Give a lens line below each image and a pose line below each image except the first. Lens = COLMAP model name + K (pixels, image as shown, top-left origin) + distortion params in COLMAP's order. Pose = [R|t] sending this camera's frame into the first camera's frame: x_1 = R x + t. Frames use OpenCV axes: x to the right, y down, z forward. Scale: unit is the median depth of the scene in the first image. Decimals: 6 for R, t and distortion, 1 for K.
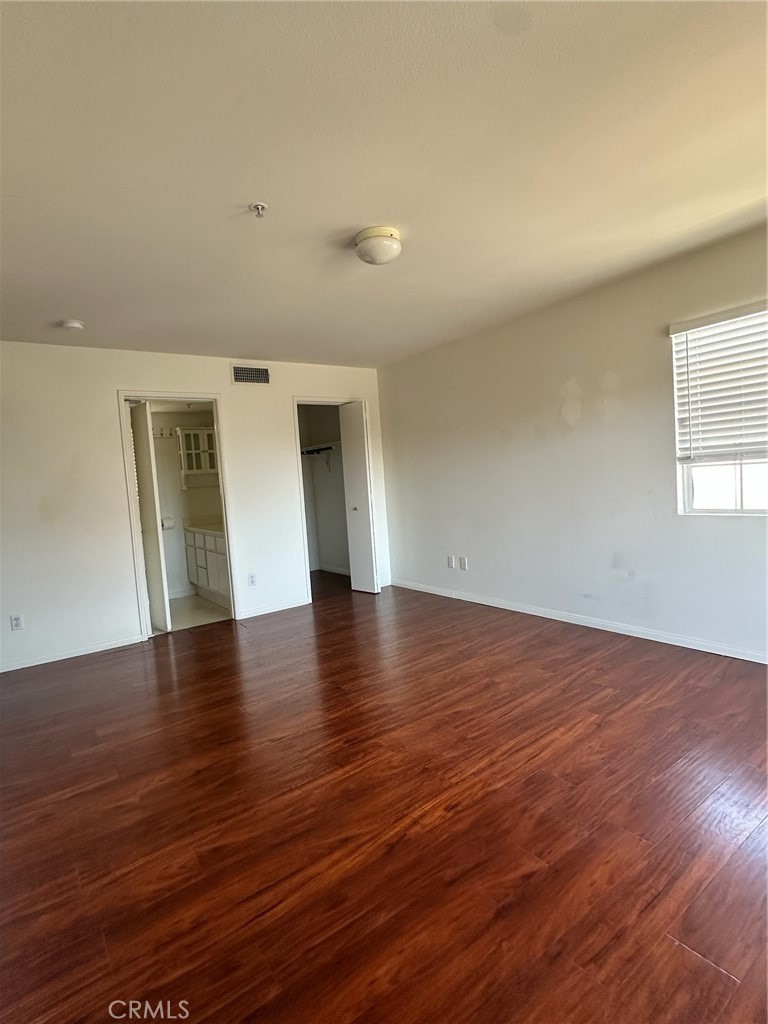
lens RADIAL K [[519.6, 0, 381.4], [0, 519.6, 513.4], [0, 0, 1]] dist [0.000641, -0.000582]
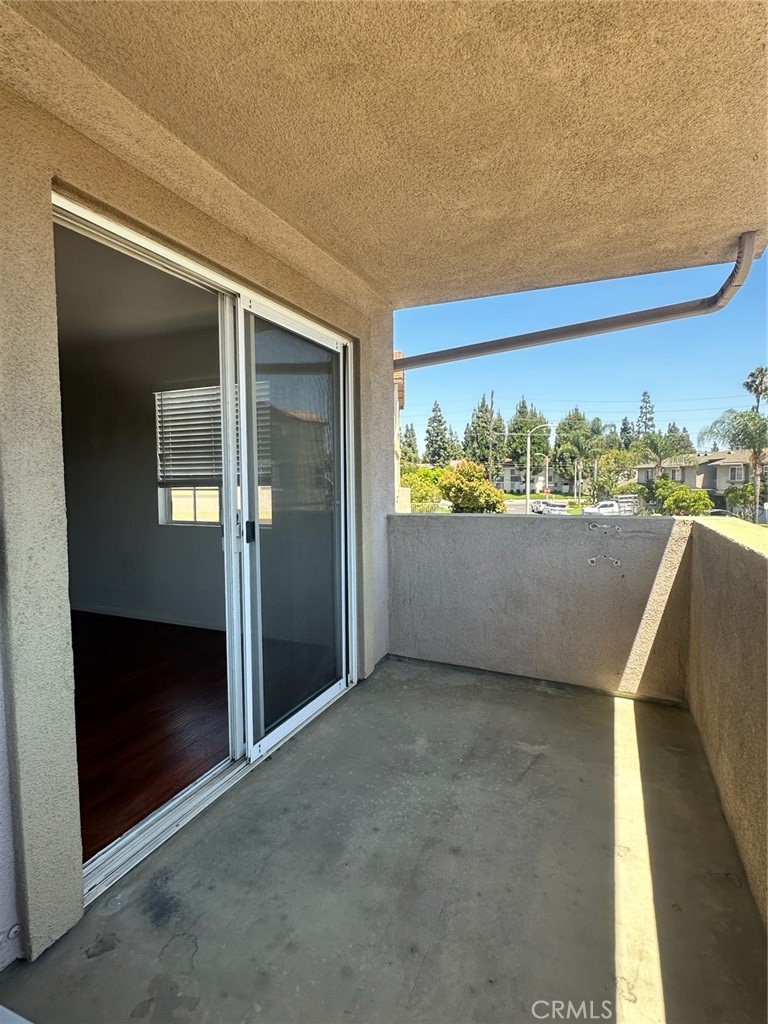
lens RADIAL K [[519.6, 0, 383.0], [0, 519.6, 514.2], [0, 0, 1]] dist [0.000641, -0.000582]
pose [[0.860619, 0.025814, 0.508594, 0.385271], [-0.016500, 0.999604, -0.022816, -0.003307], [-0.508981, 0.011244, 0.860704, -0.472476]]
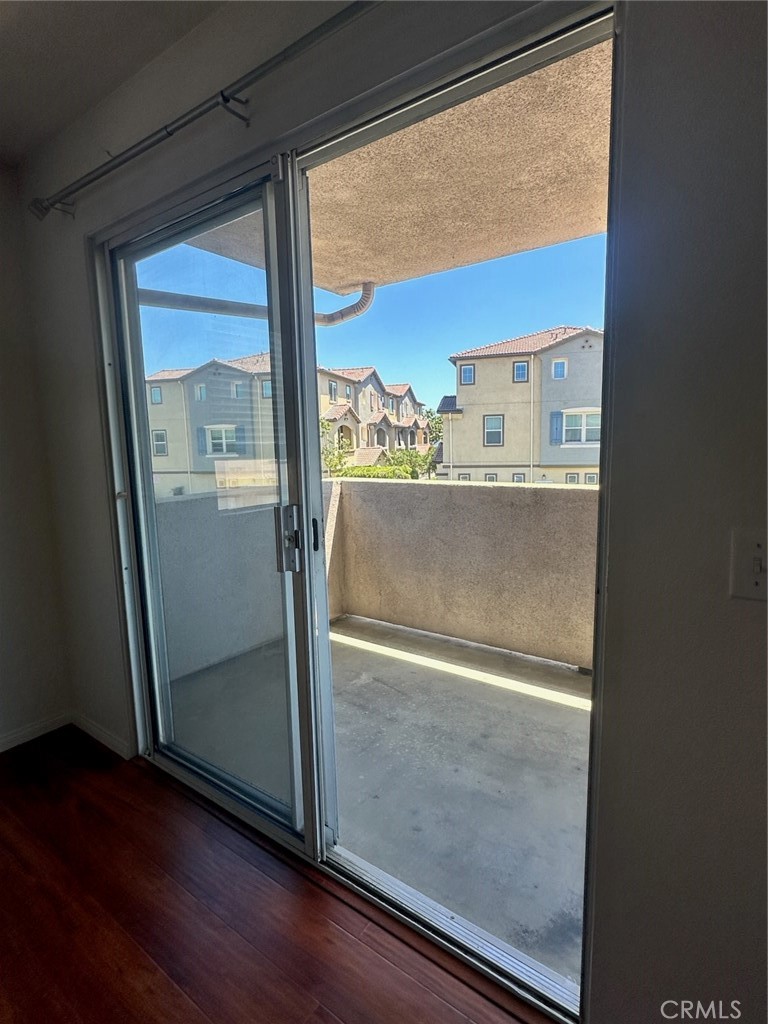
lens RADIAL K [[519.6, 0, 383.0], [0, 519.6, 511.4], [0, 0, 1]] dist [0.000641, -0.000582]
pose [[-0.306761, -0.050406, 0.950451, 0.111622], [0.109810, 0.990054, 0.087947, -0.046291], [-0.945431, 0.131348, -0.298175, 0.294172]]
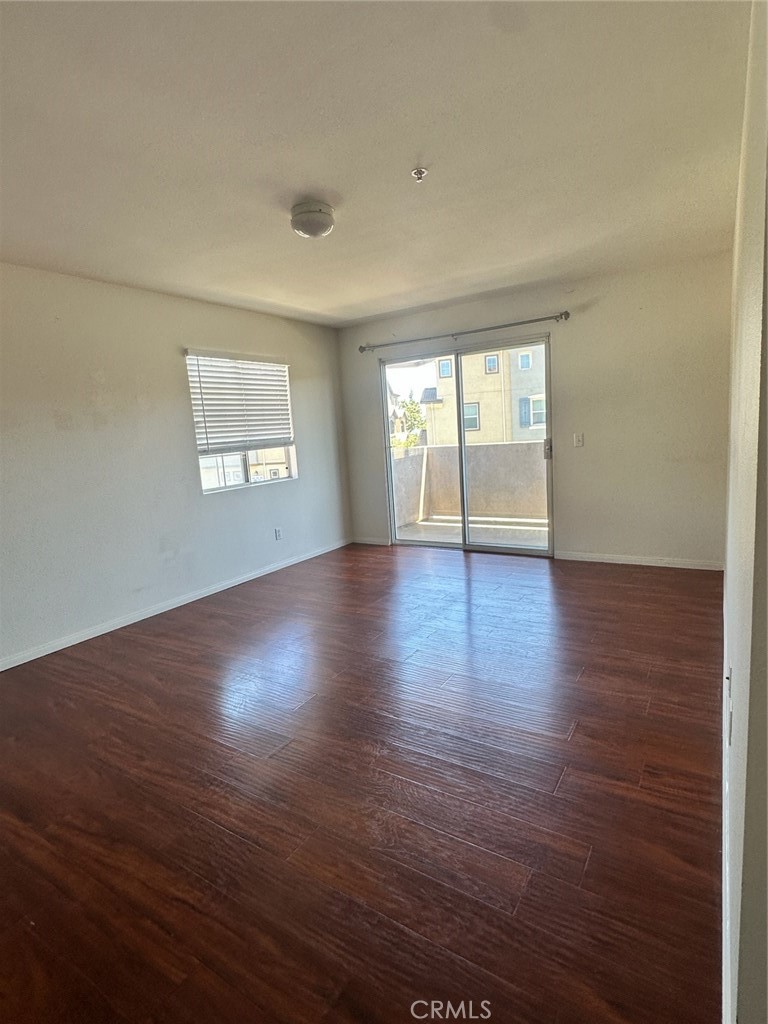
lens RADIAL K [[519.6, 0, 382.8], [0, 519.6, 509.0], [0, 0, 1]] dist [0.000641, -0.000582]
pose [[-0.358623, -0.045242, 0.932386, -0.822634], [0.157694, 0.981533, 0.108281, -0.032036], [-0.920066, 0.185864, -0.344866, 1.048250]]
